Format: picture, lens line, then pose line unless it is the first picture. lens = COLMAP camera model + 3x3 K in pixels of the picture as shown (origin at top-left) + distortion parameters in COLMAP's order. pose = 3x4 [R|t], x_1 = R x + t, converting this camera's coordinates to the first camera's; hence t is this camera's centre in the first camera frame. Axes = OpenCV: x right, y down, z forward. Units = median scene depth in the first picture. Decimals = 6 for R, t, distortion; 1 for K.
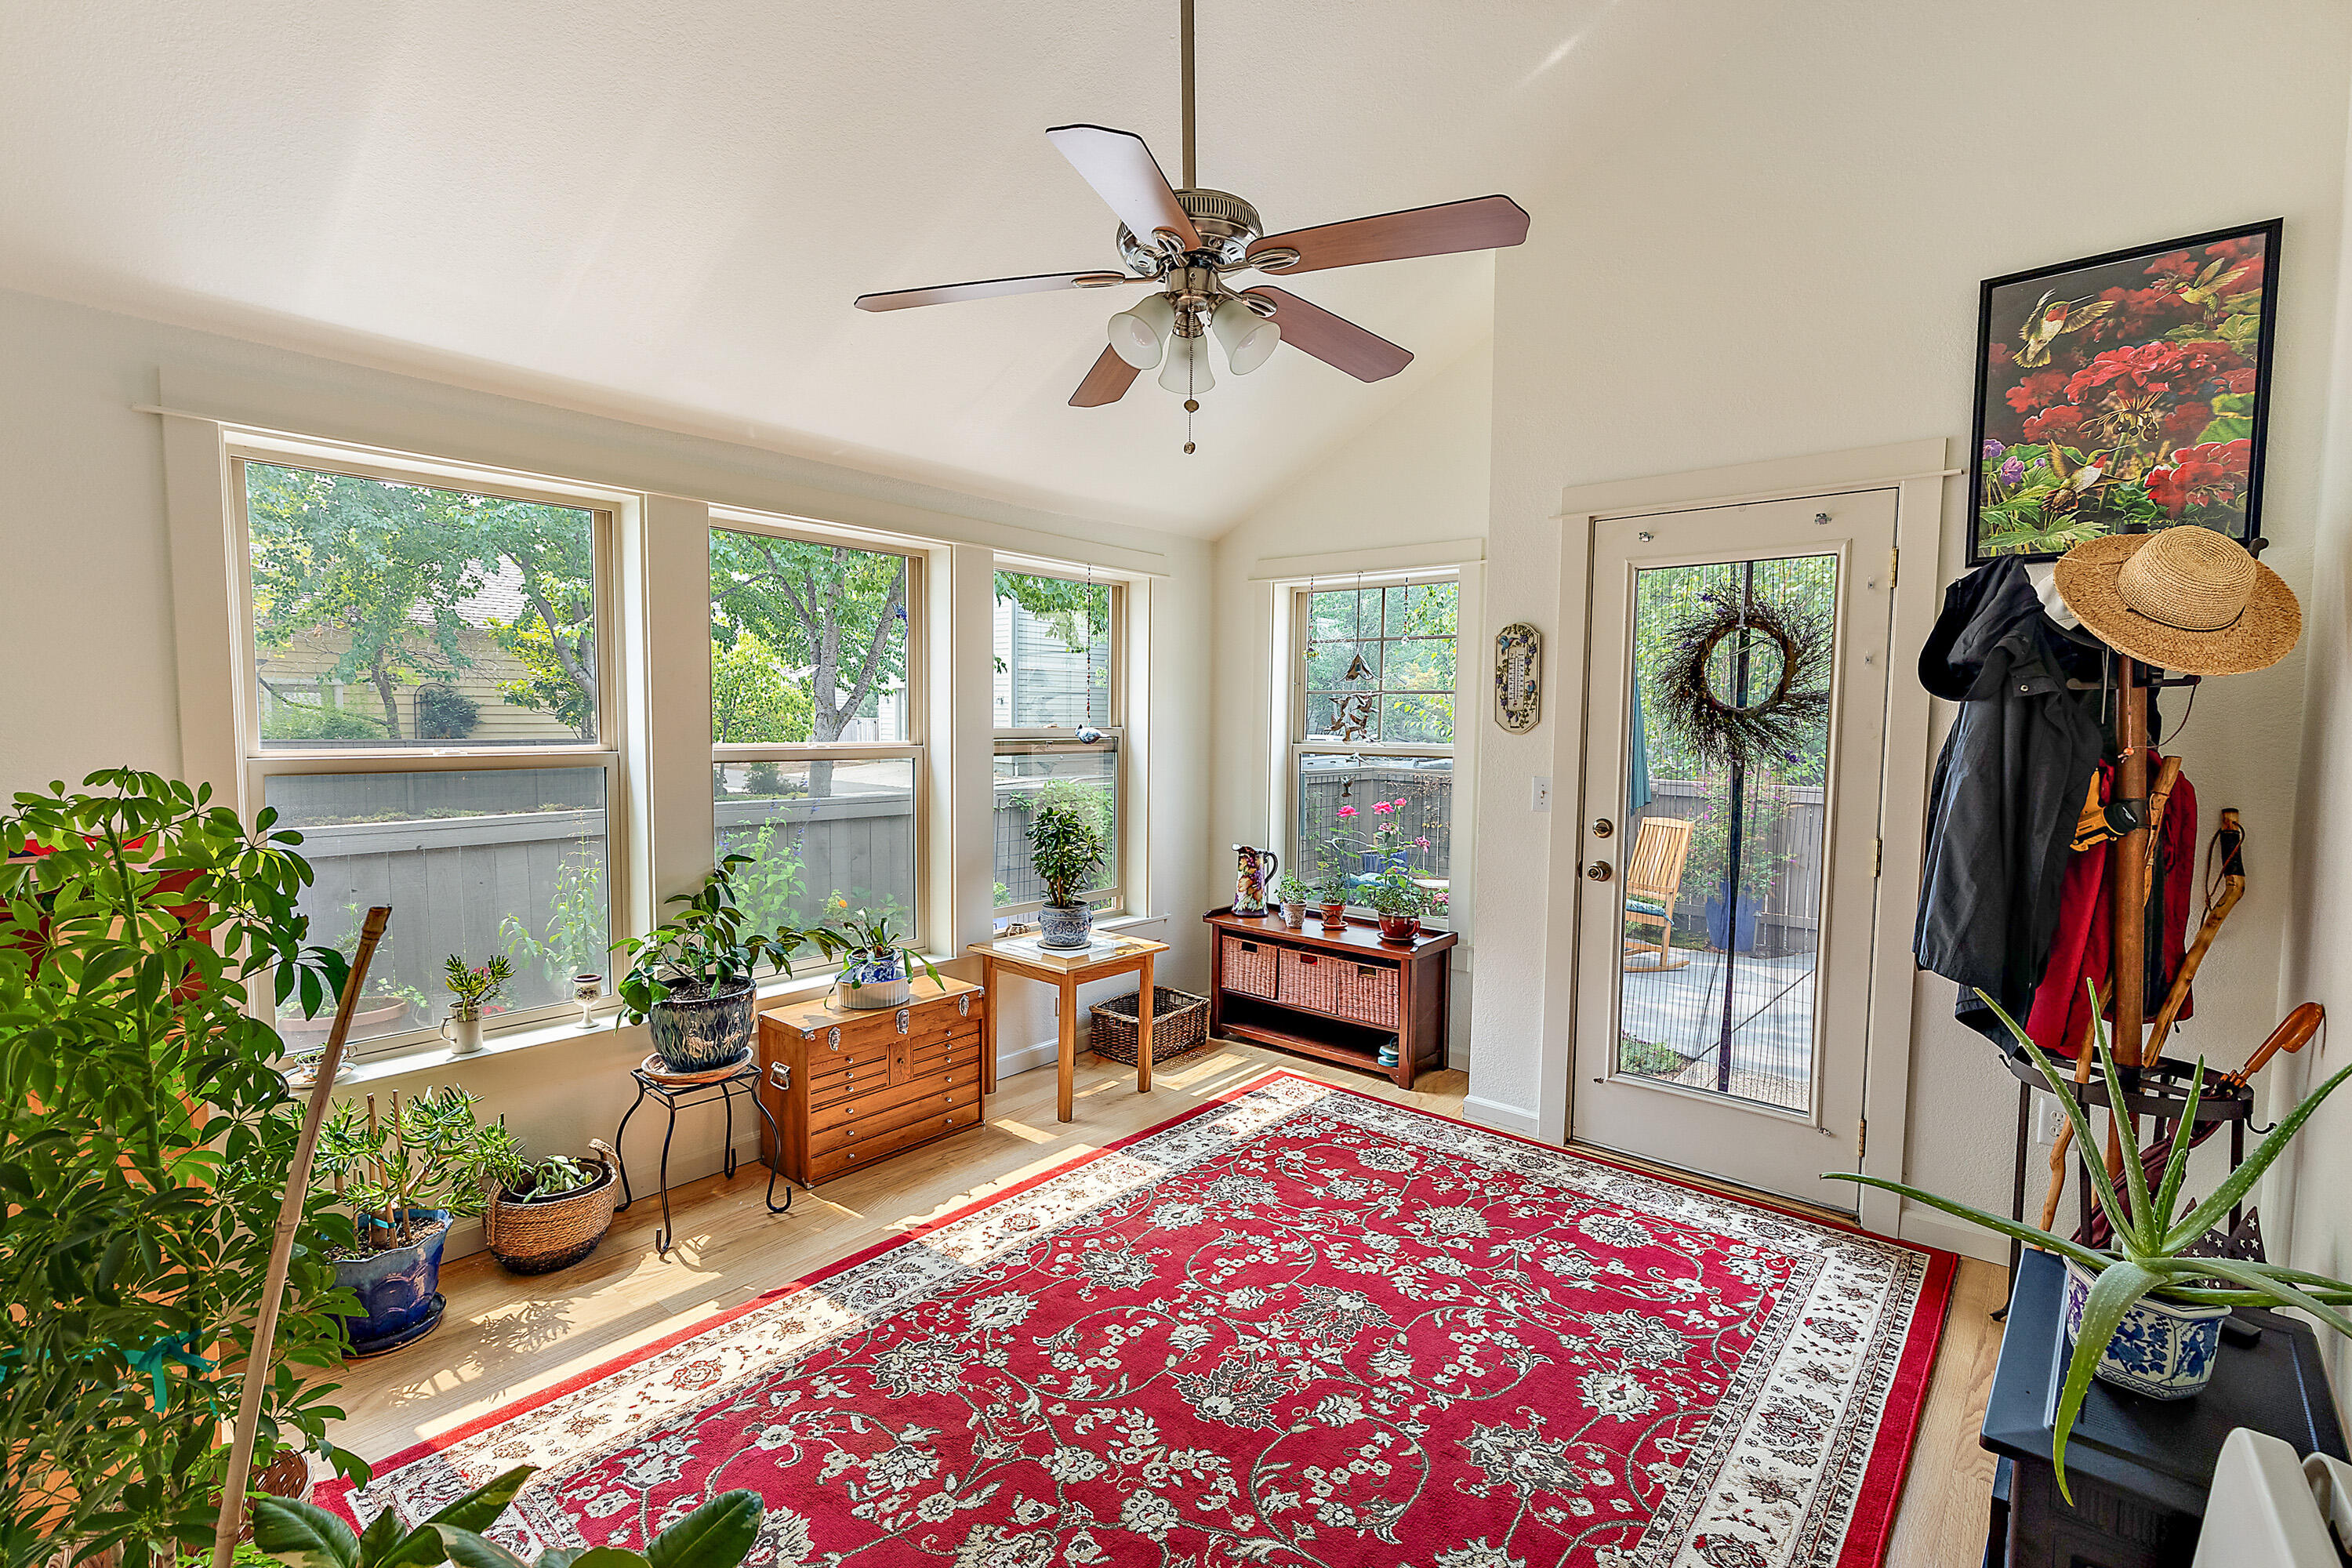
lens RADIAL K [[1080.4, 0, 1181.3], [0, 1080.4, 783.9], [0, 0, 1]] dist [0.013381, -0.003134]
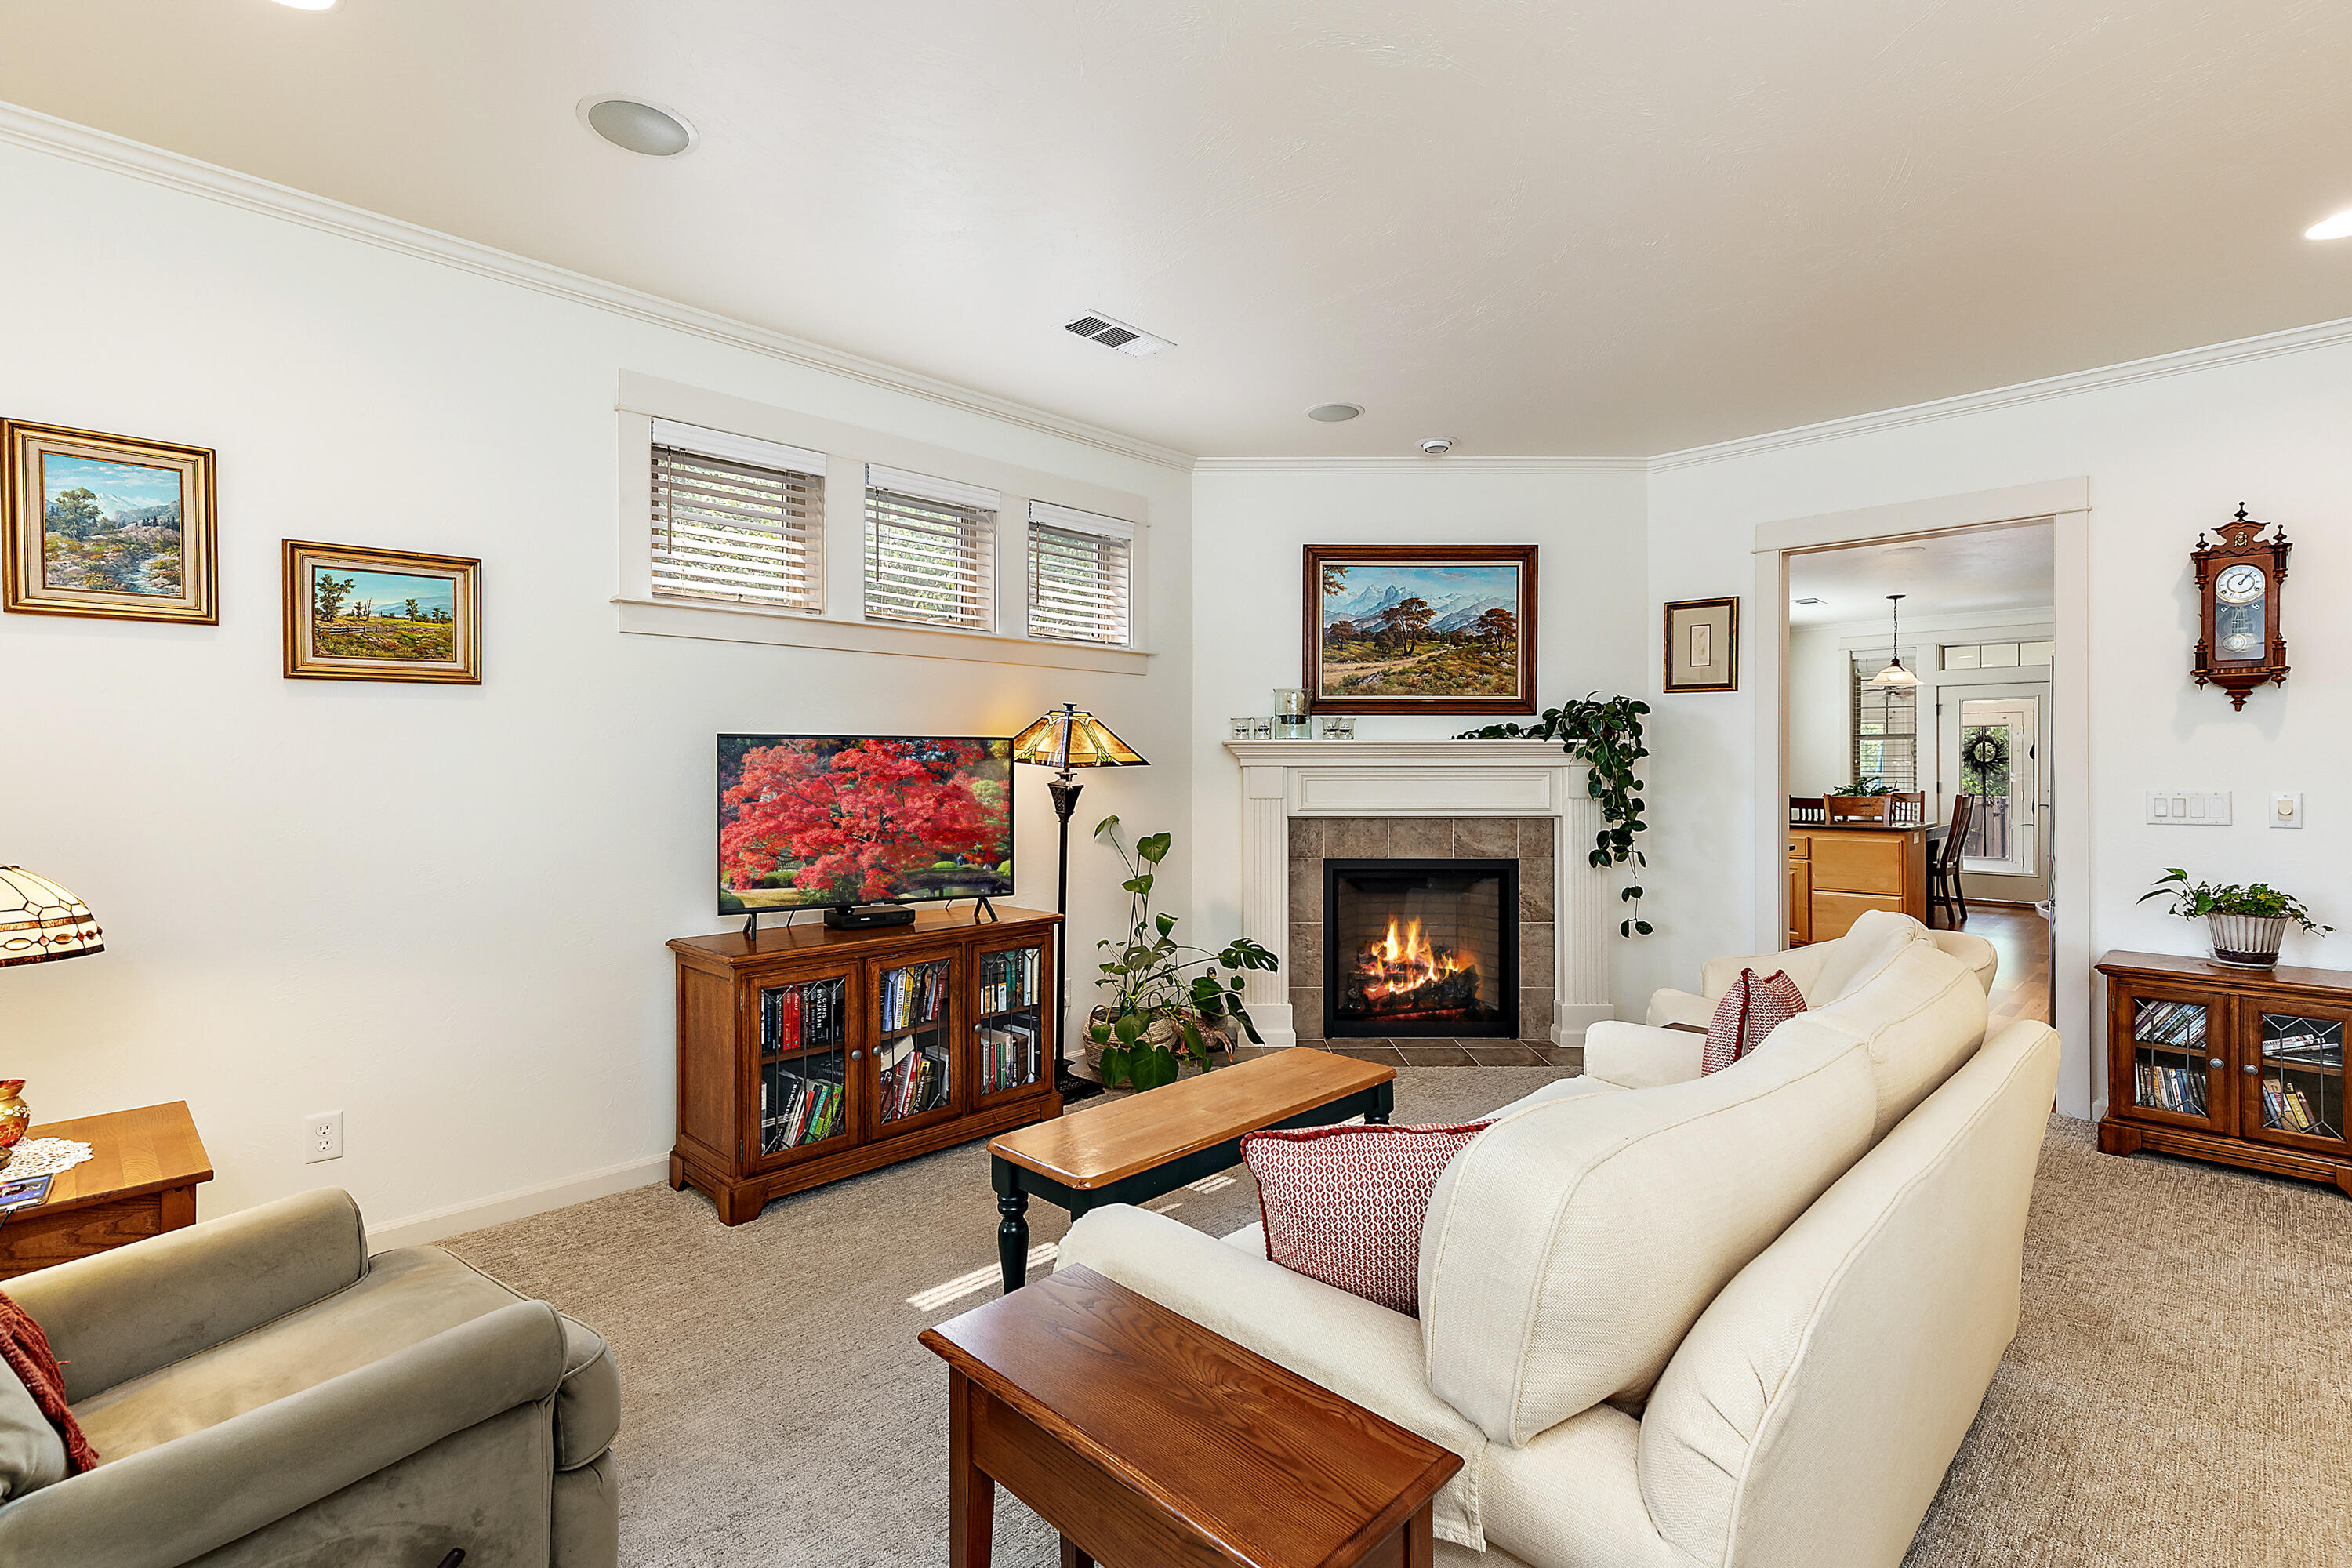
lens RADIAL K [[1080.4, 0, 1182.1], [0, 1080.4, 781.9], [0, 0, 1]] dist [0.013381, -0.003134]
pose [[0.996835, -0.019189, -0.077150, -2.110699], [0.014784, 0.998250, -0.057257, 0.189901], [0.078113, 0.055936, 0.995374, -3.196960]]
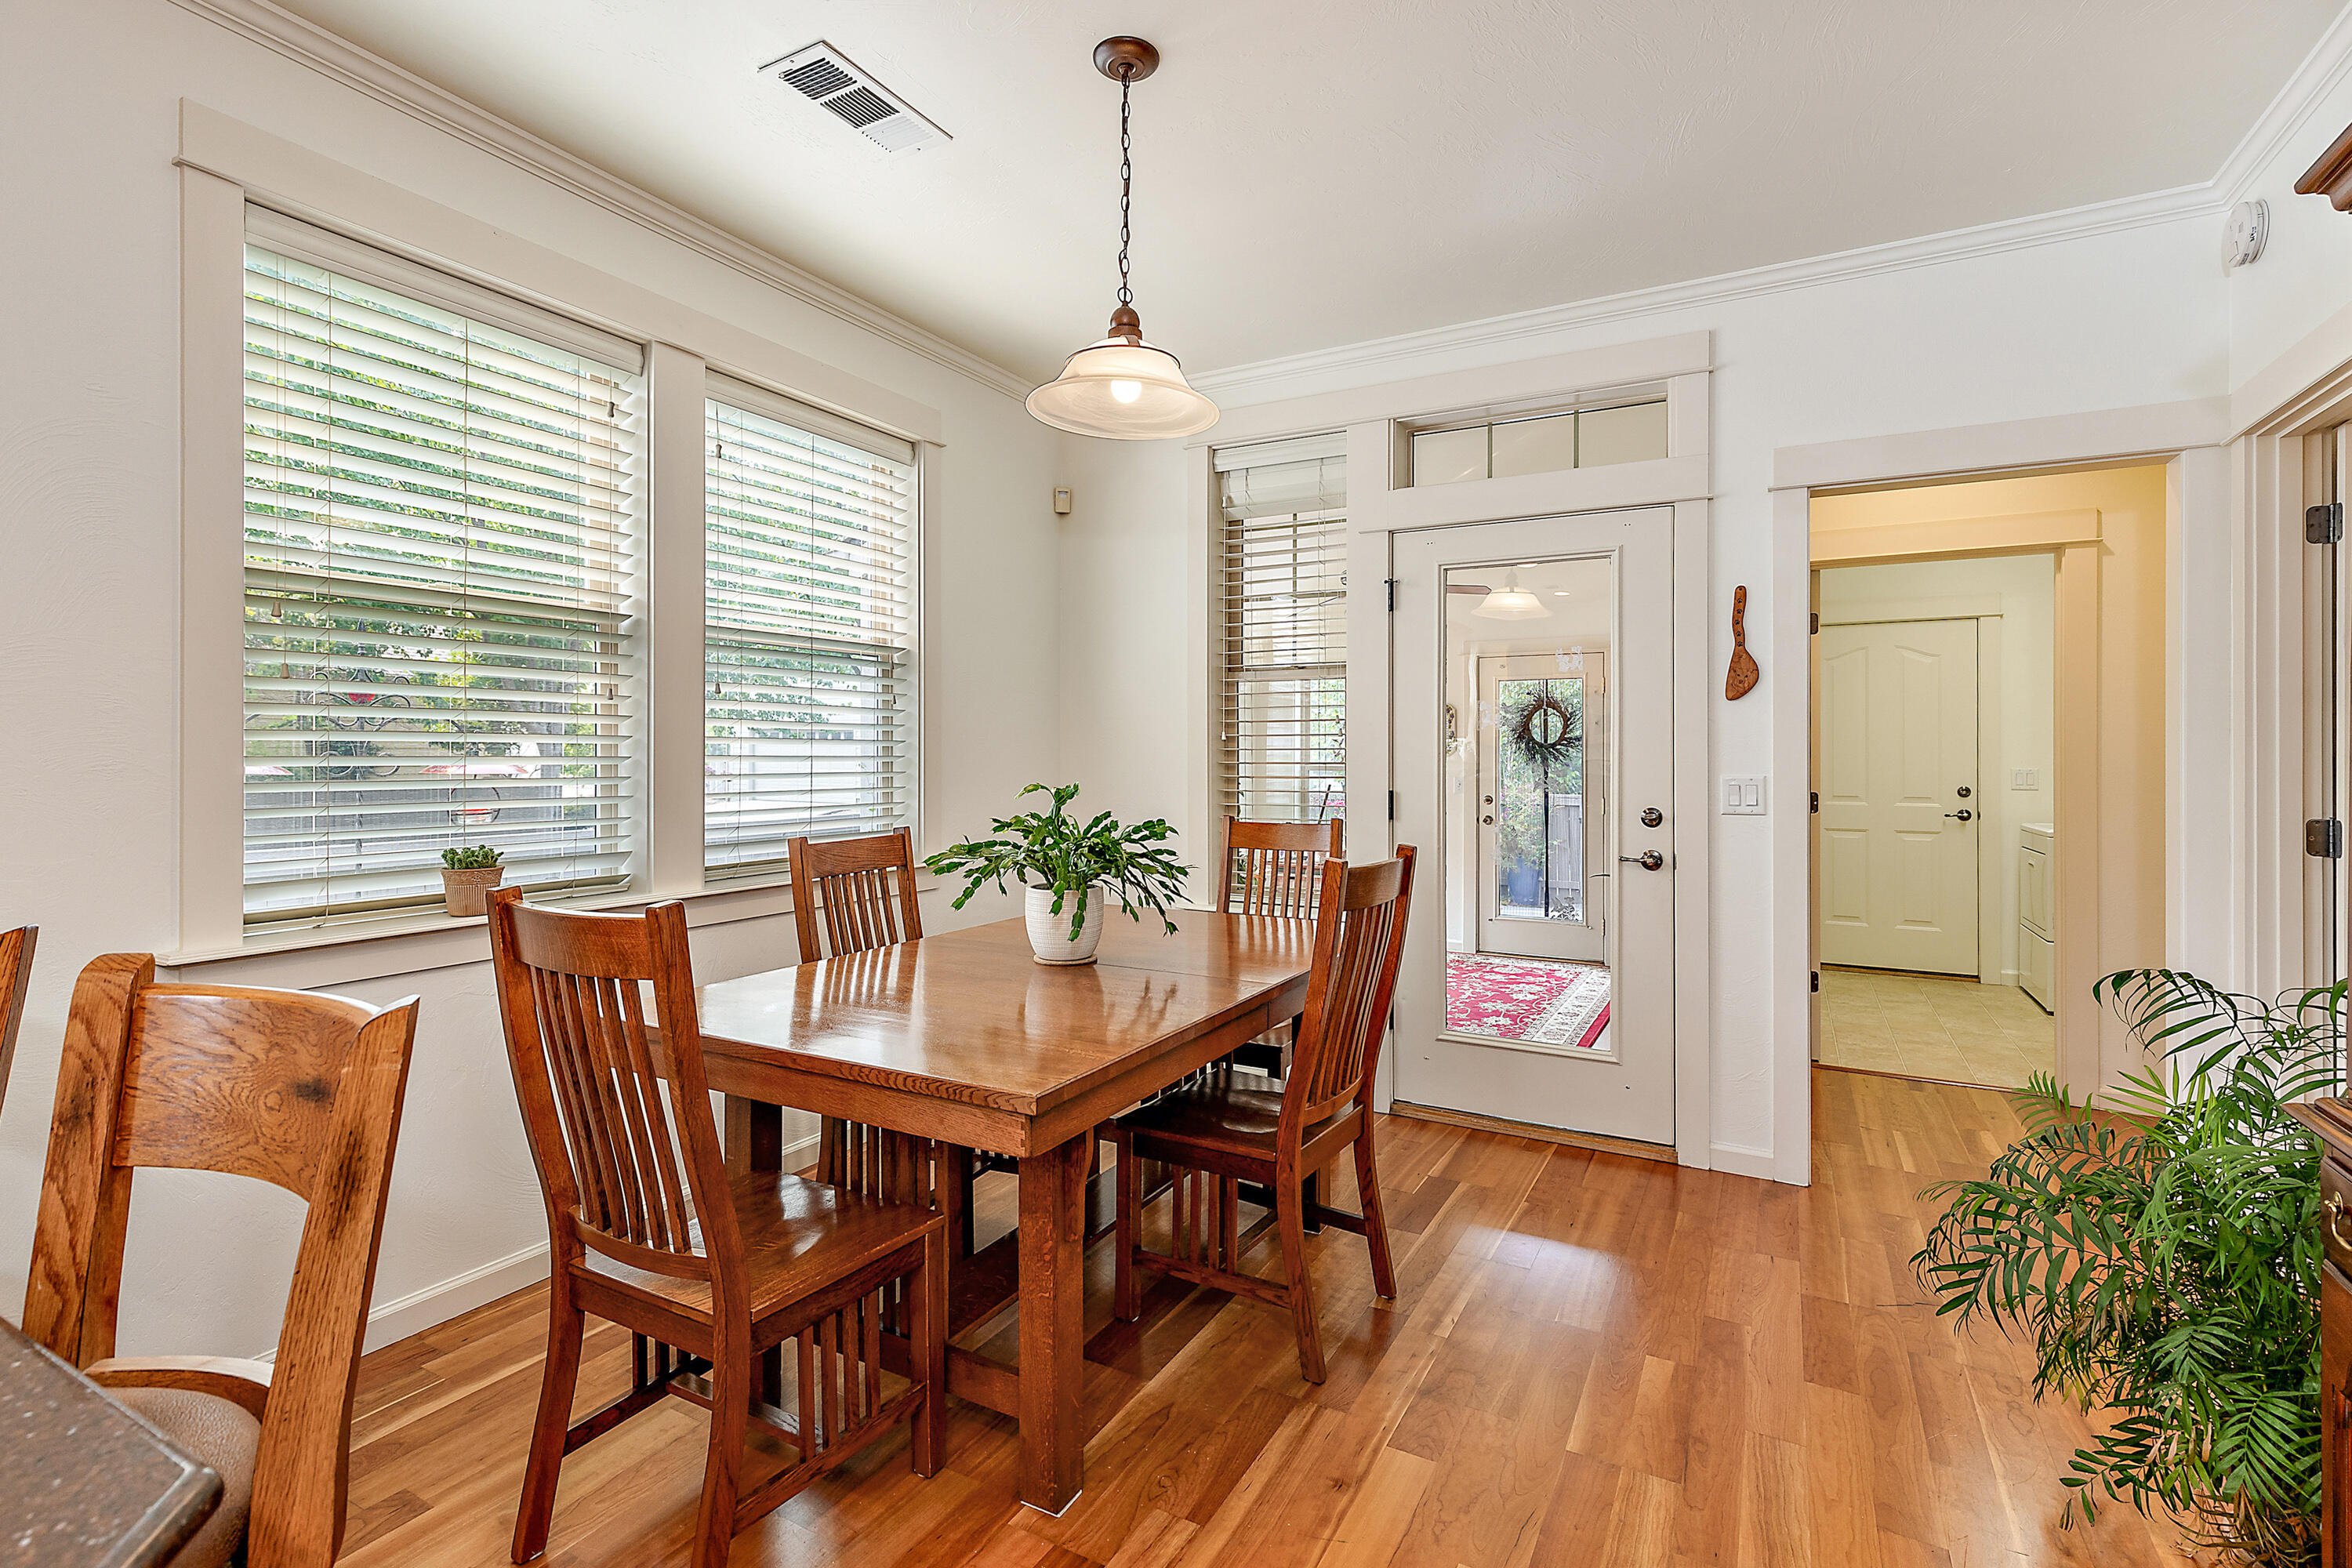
lens RADIAL K [[1080.4, 0, 1182.2], [0, 1080.4, 746.3], [0, 0, 1]] dist [0.013381, -0.003134]
pose [[0.981493, -0.007247, 0.191362, -0.630934], [0.020608, 0.997477, -0.067928, 0.070156], [-0.190387, 0.070614, 0.979166, -1.014013]]
